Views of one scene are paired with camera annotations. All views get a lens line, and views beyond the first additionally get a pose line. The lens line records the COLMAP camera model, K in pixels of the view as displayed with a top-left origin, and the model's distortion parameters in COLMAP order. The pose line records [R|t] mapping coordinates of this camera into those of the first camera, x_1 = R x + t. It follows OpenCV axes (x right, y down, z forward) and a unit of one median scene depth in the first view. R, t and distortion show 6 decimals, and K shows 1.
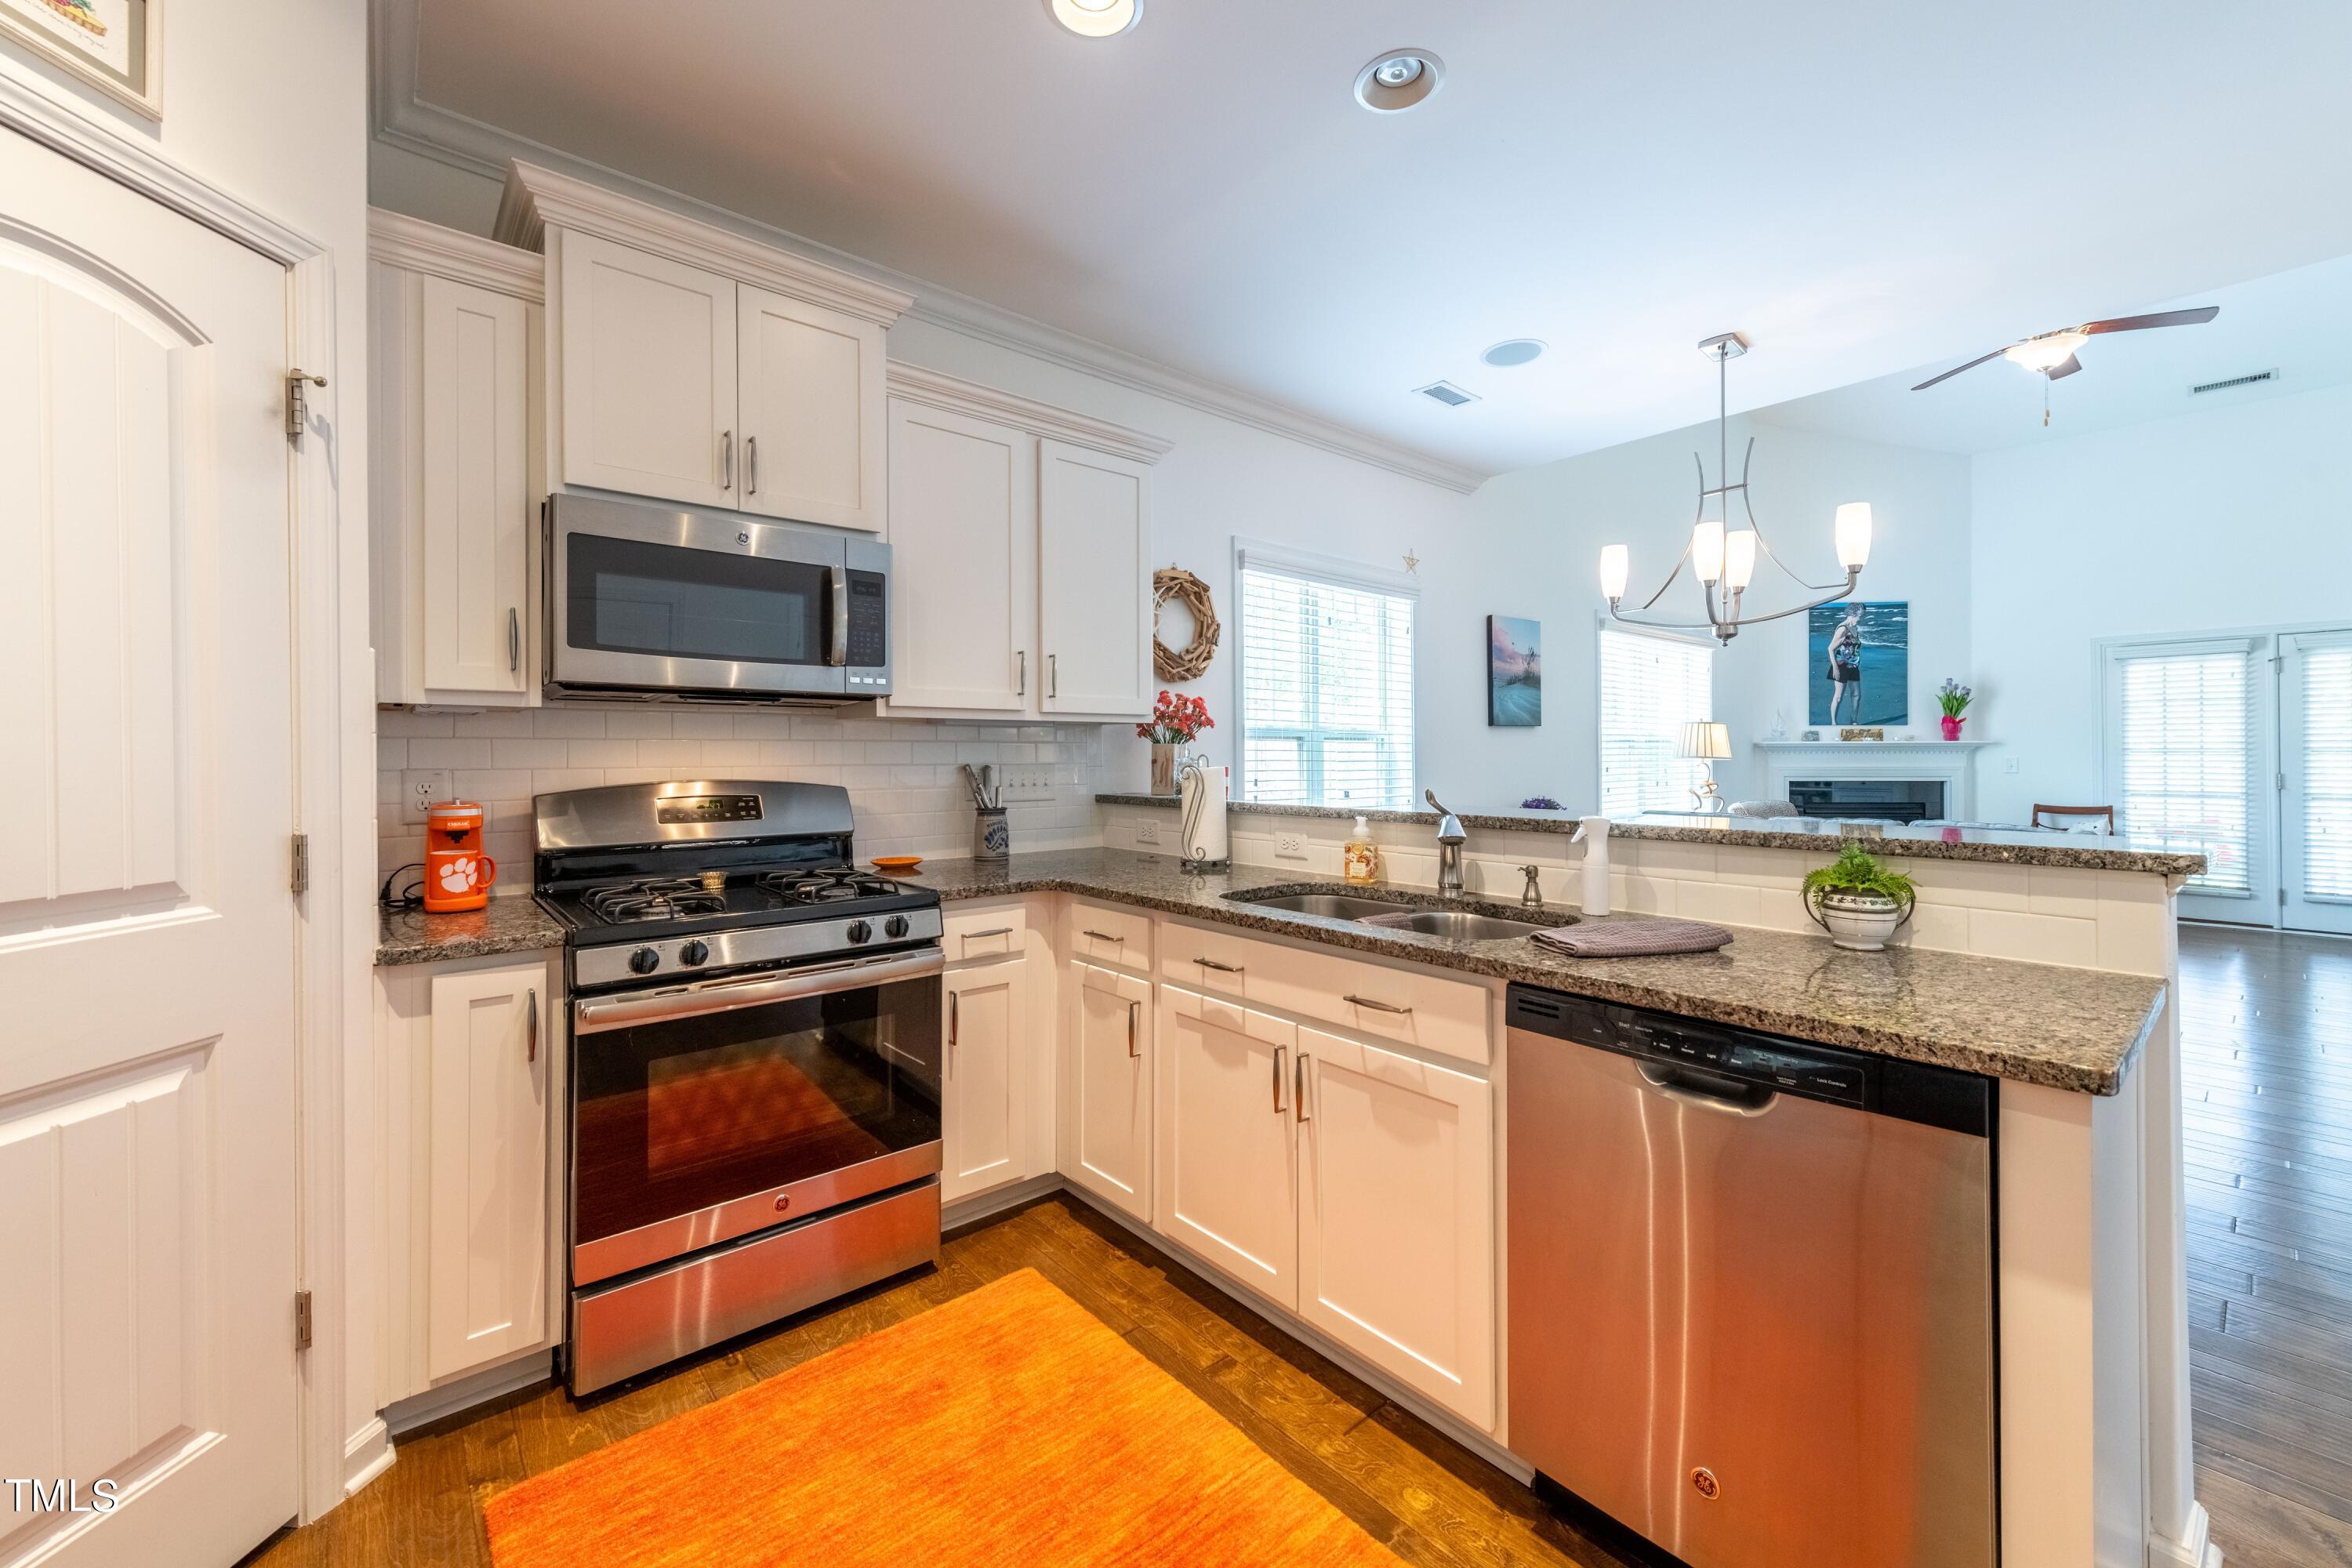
lens RADIAL K [[904.7, 0, 1176.6], [0, 904.7, 756.2], [0, 0, 1]] dist [0.005961, -0.003505]
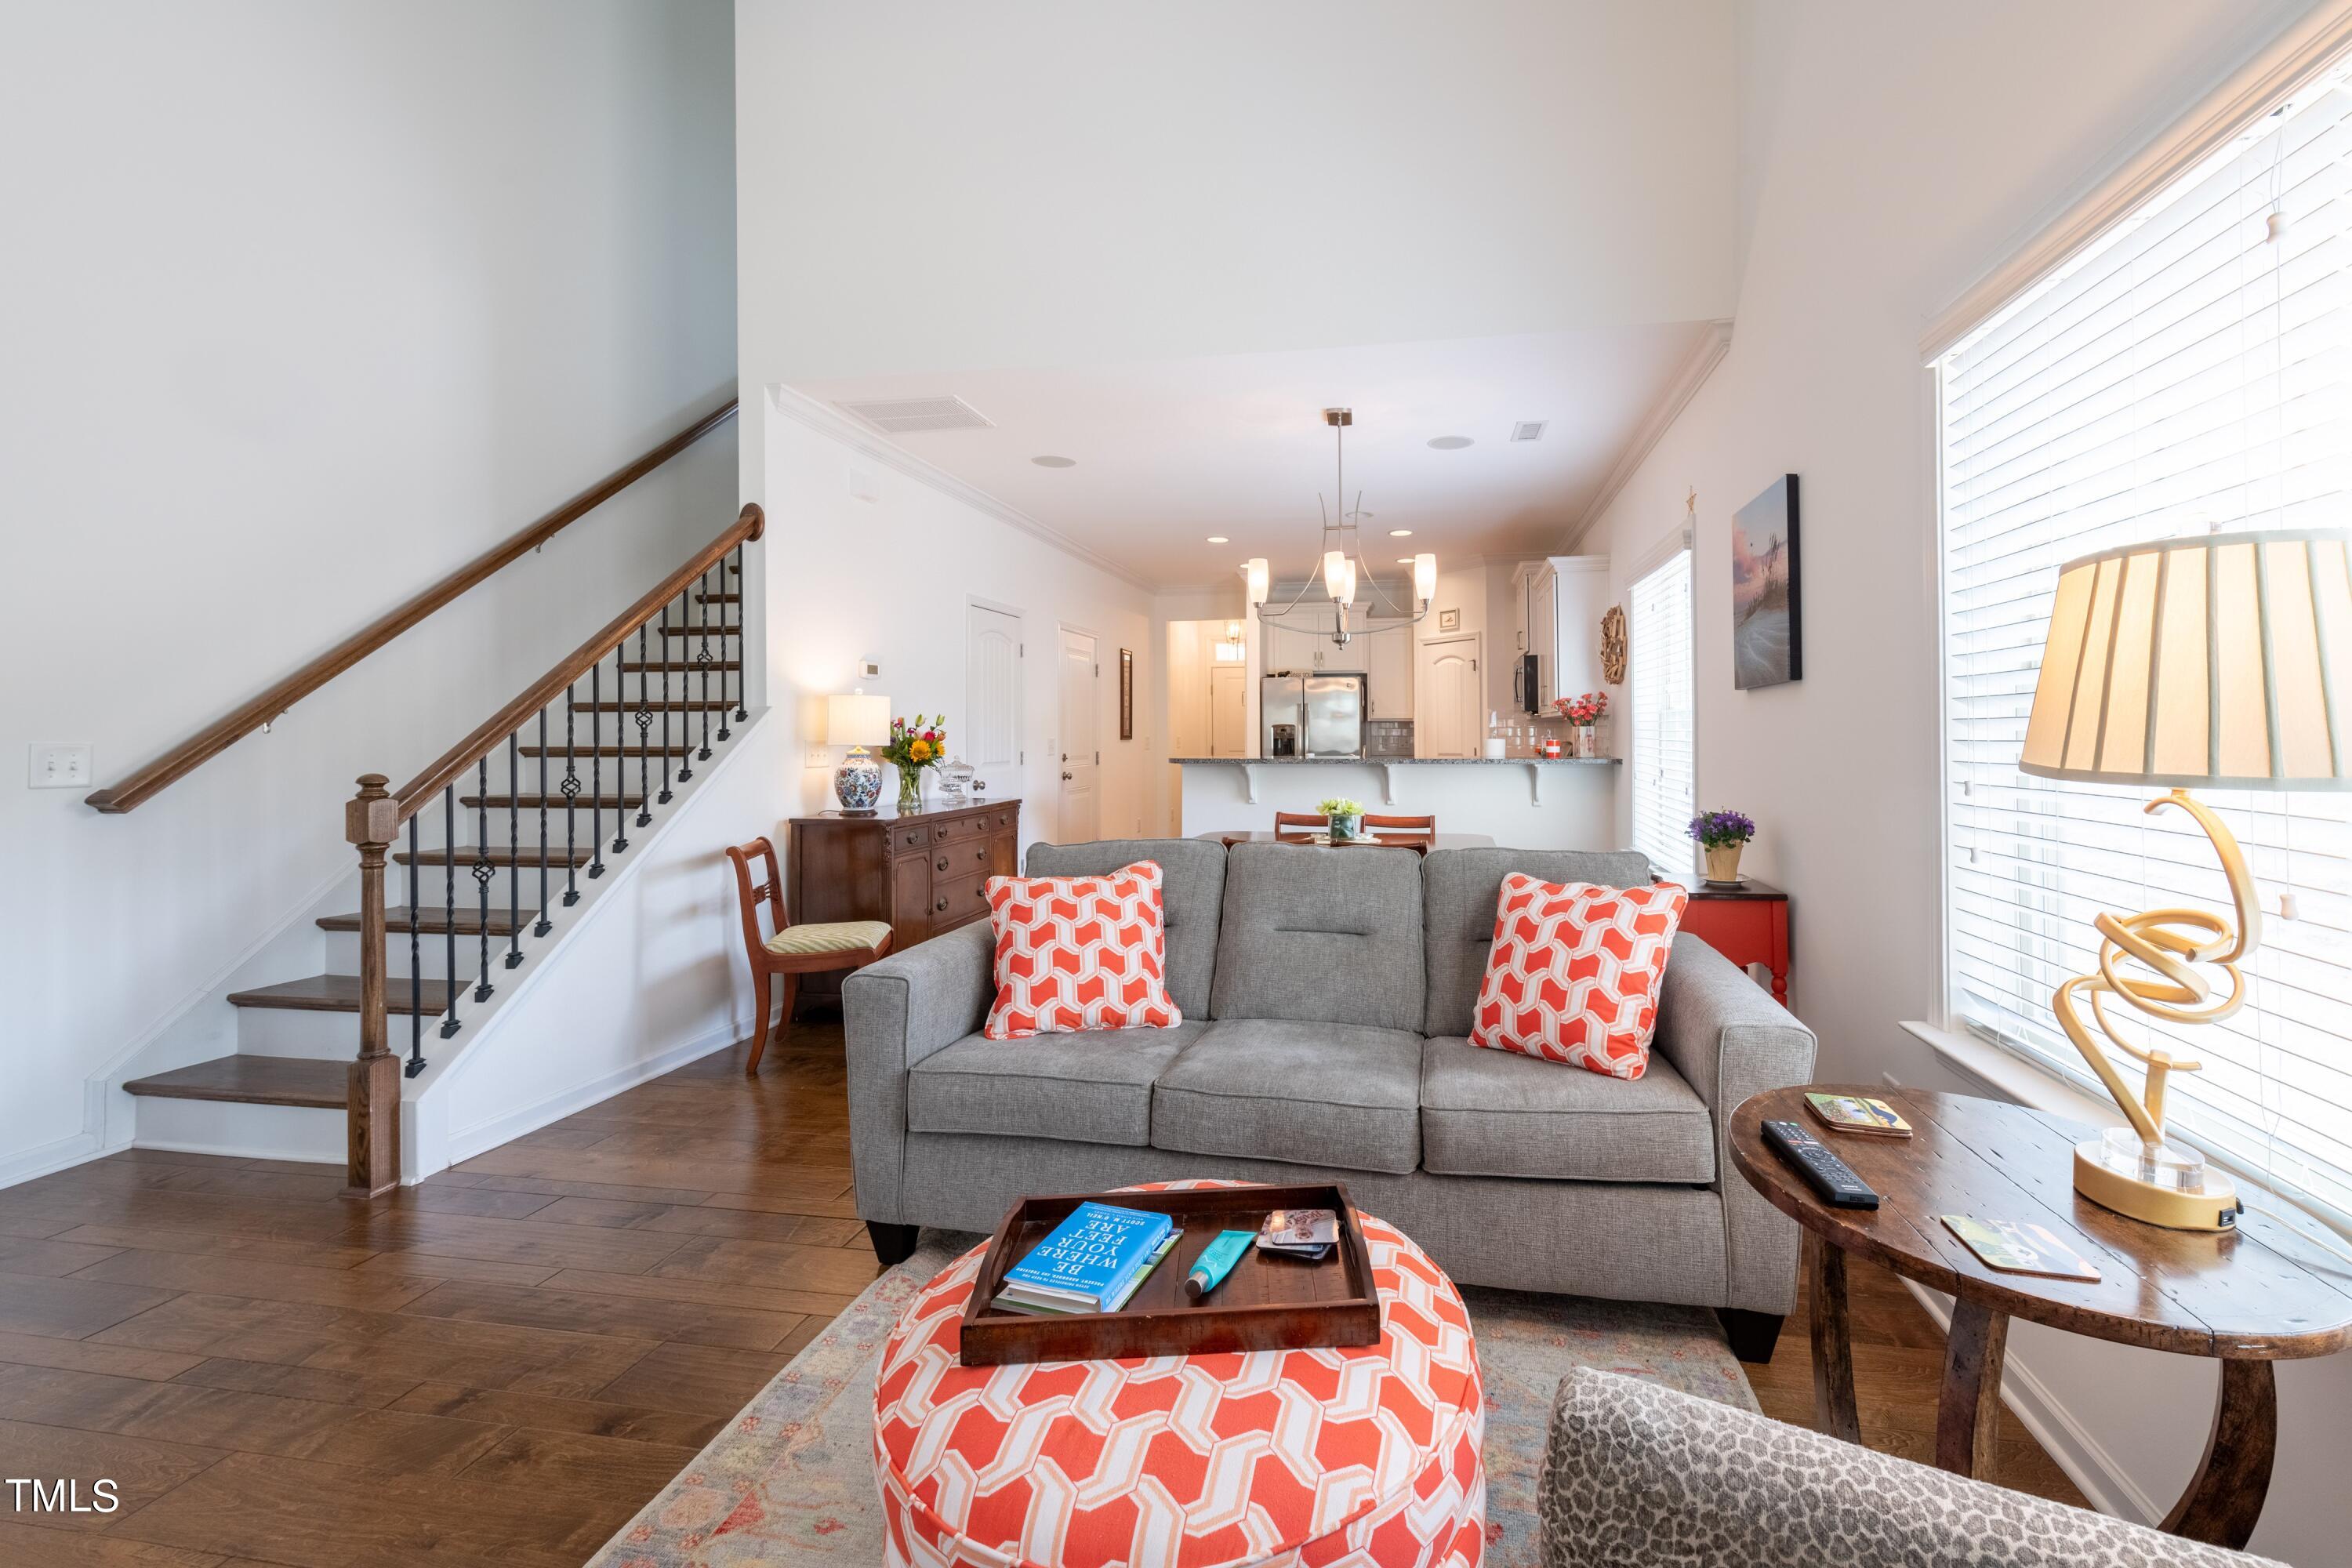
lens RADIAL K [[961.7, 0, 1283.6], [0, 961.7, 724.9], [0, 0, 1]] dist [0.011319, -0.000216]
pose [[-0.748817, 0.000329, -0.662776, 0.987873], [0.005079, 0.999973, -0.005241, -0.007159], [0.662757, -0.007291, -0.748799, 1.241072]]
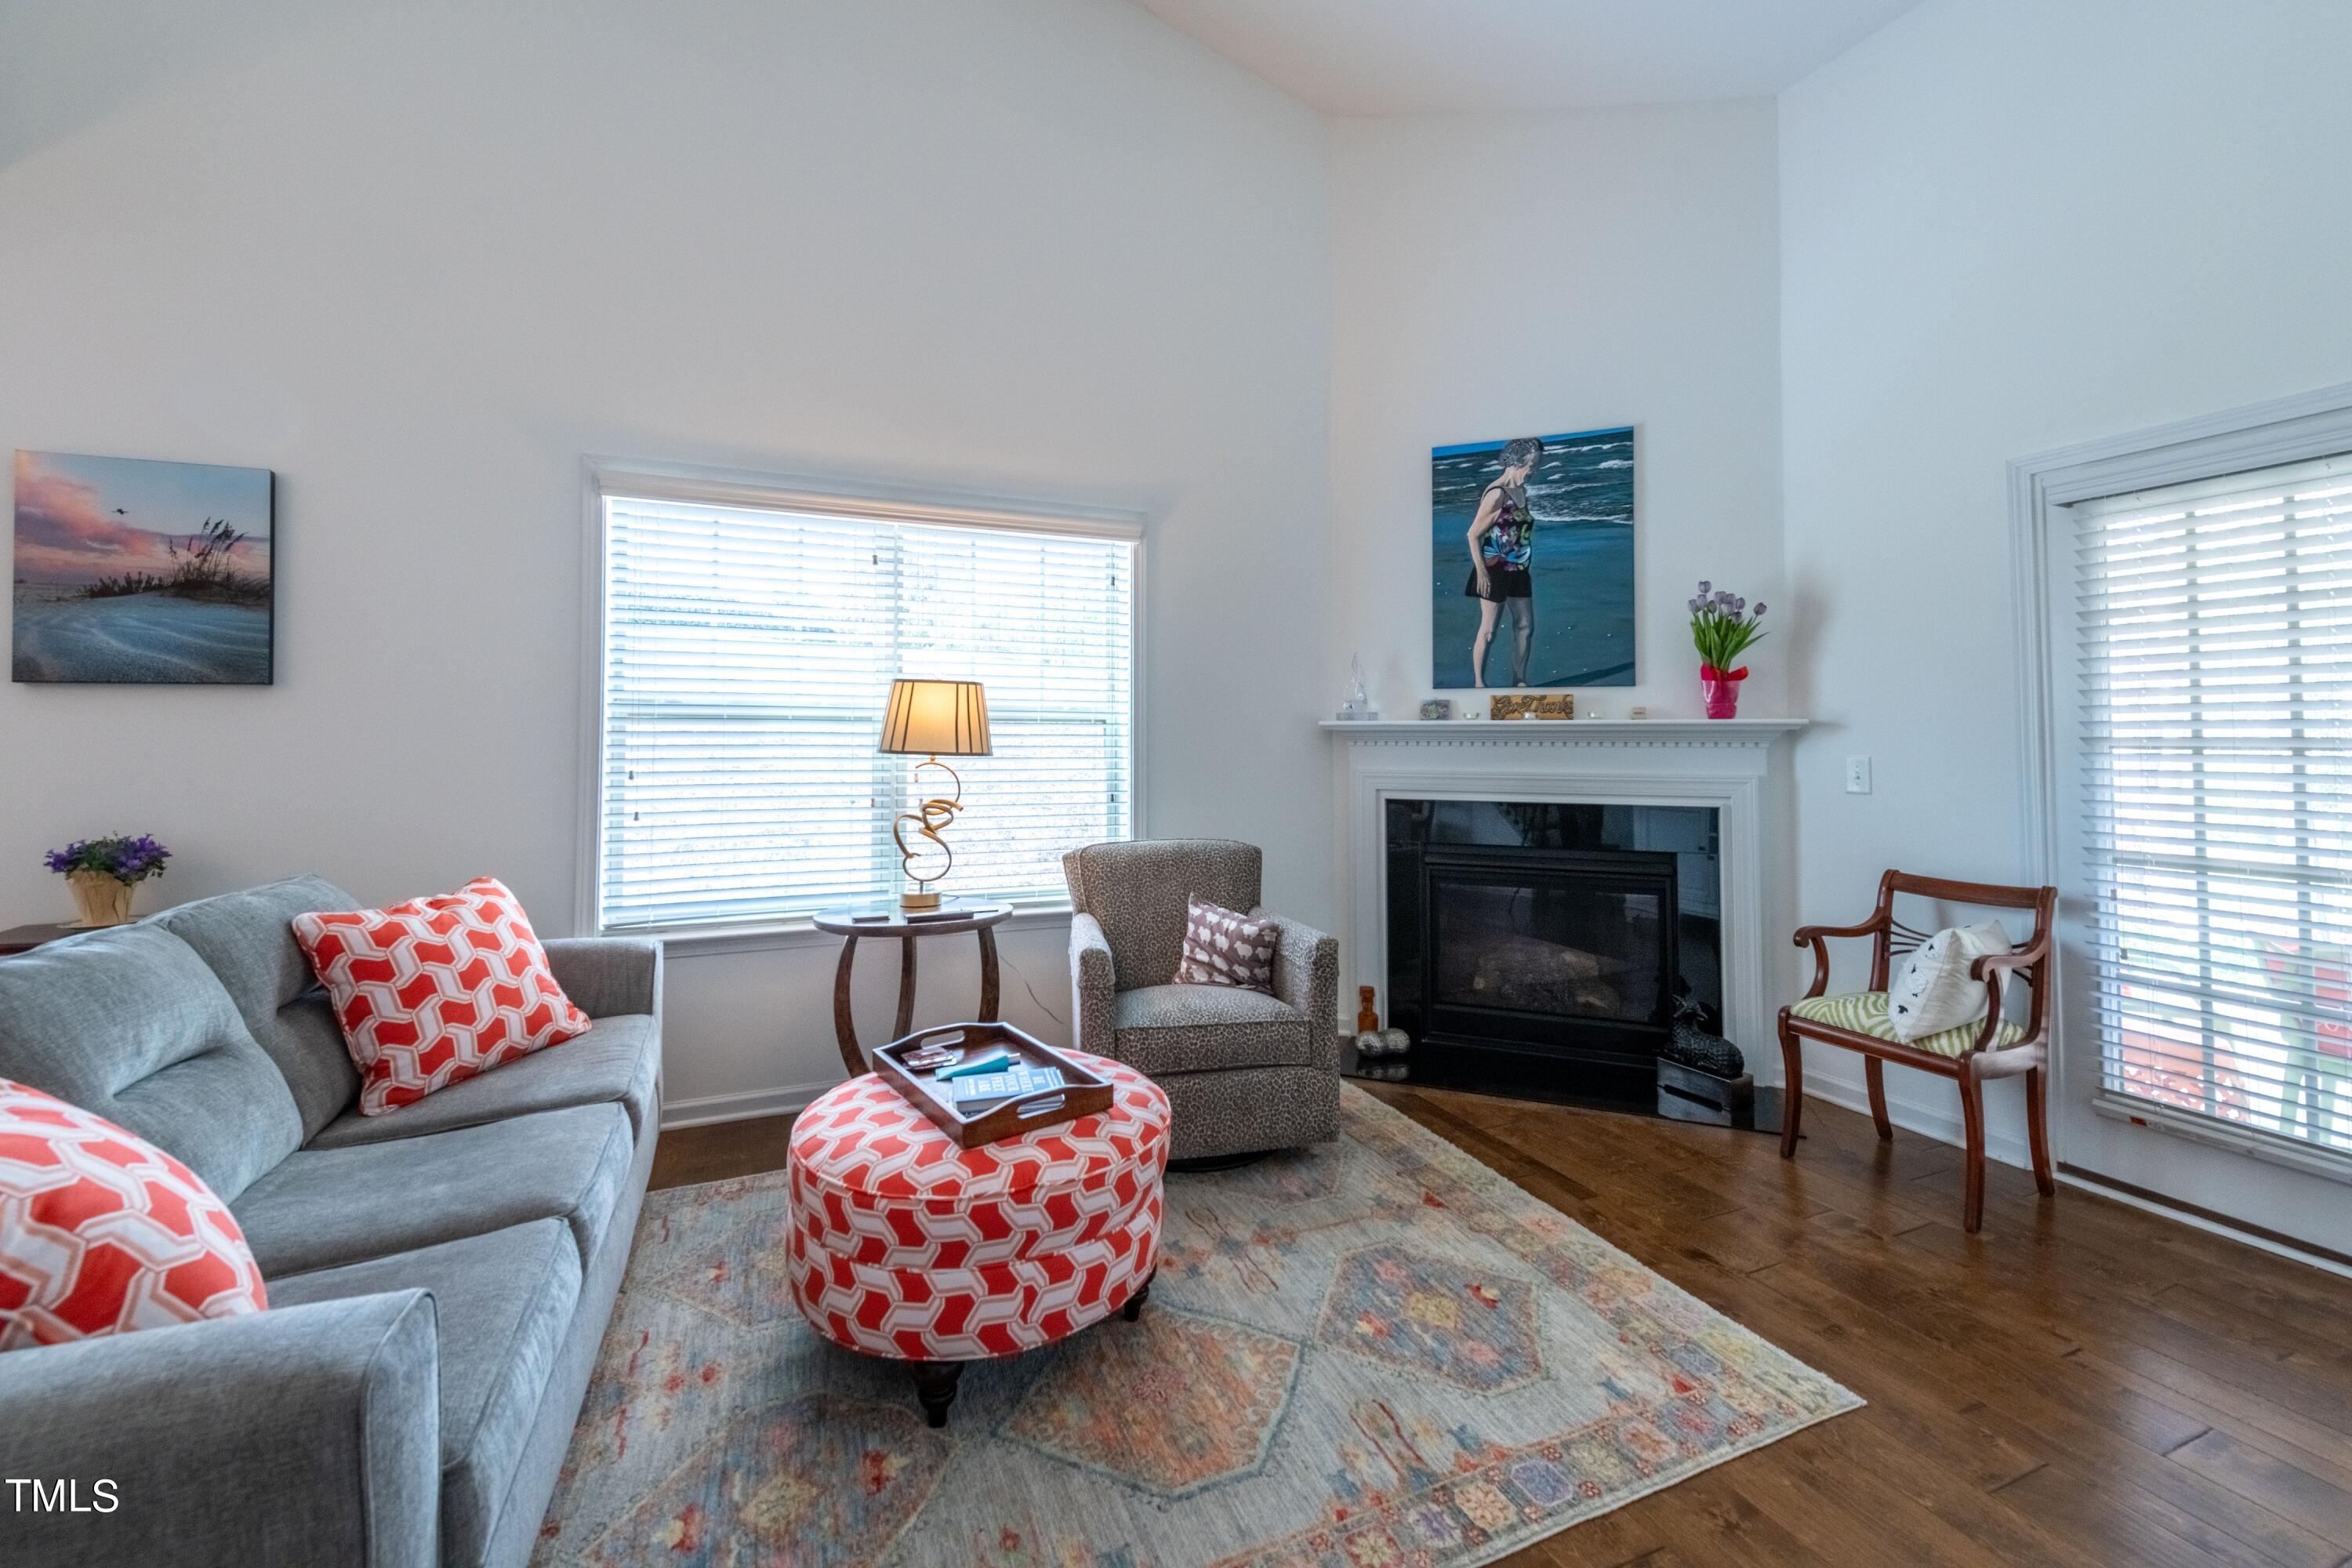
lens RADIAL K [[949.9, 0, 1168.2], [0, 949.9, 714.8], [0, 0, 1]] dist [0.015463, -0.000301]
pose [[0.960677, -0.002350, -0.277659, 1.023119], [-0.005456, 0.999611, -0.027336, -0.006473], [0.277615, 0.027776, 0.960291, 0.657526]]
